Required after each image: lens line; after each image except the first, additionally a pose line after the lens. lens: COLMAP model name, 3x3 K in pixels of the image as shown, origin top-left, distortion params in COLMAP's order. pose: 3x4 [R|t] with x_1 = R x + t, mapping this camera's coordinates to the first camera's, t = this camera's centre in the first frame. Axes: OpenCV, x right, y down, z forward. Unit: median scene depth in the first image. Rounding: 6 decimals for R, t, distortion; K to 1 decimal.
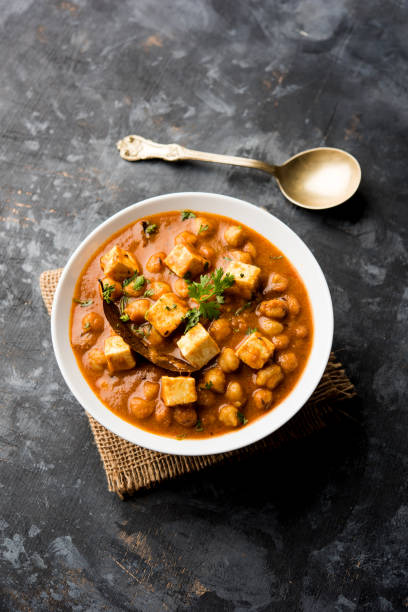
lens RADIAL K [[1116.9, 0, 204.0], [0, 1116.9, 306.0], [0, 0, 1]] dist [-0.016882, 0.137610]
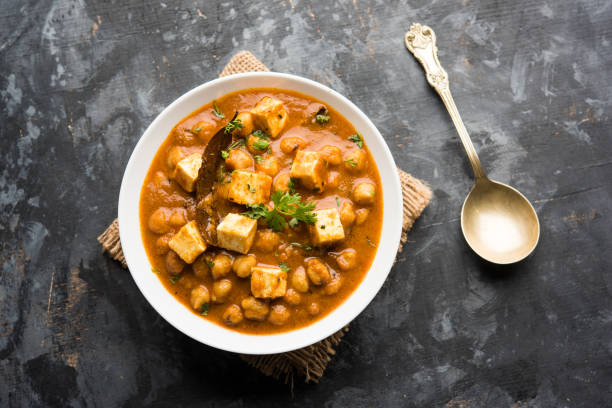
lens RADIAL K [[1116.9, 0, 271.4], [0, 1116.9, 206.3], [0, 0, 1]] dist [-0.016882, 0.137610]
pose [[0.563036, 0.816565, -0.127327, 0.113674], [-0.752140, 0.570146, 0.330483, -0.314207], [0.342456, -0.090306, 0.935184, 0.071937]]
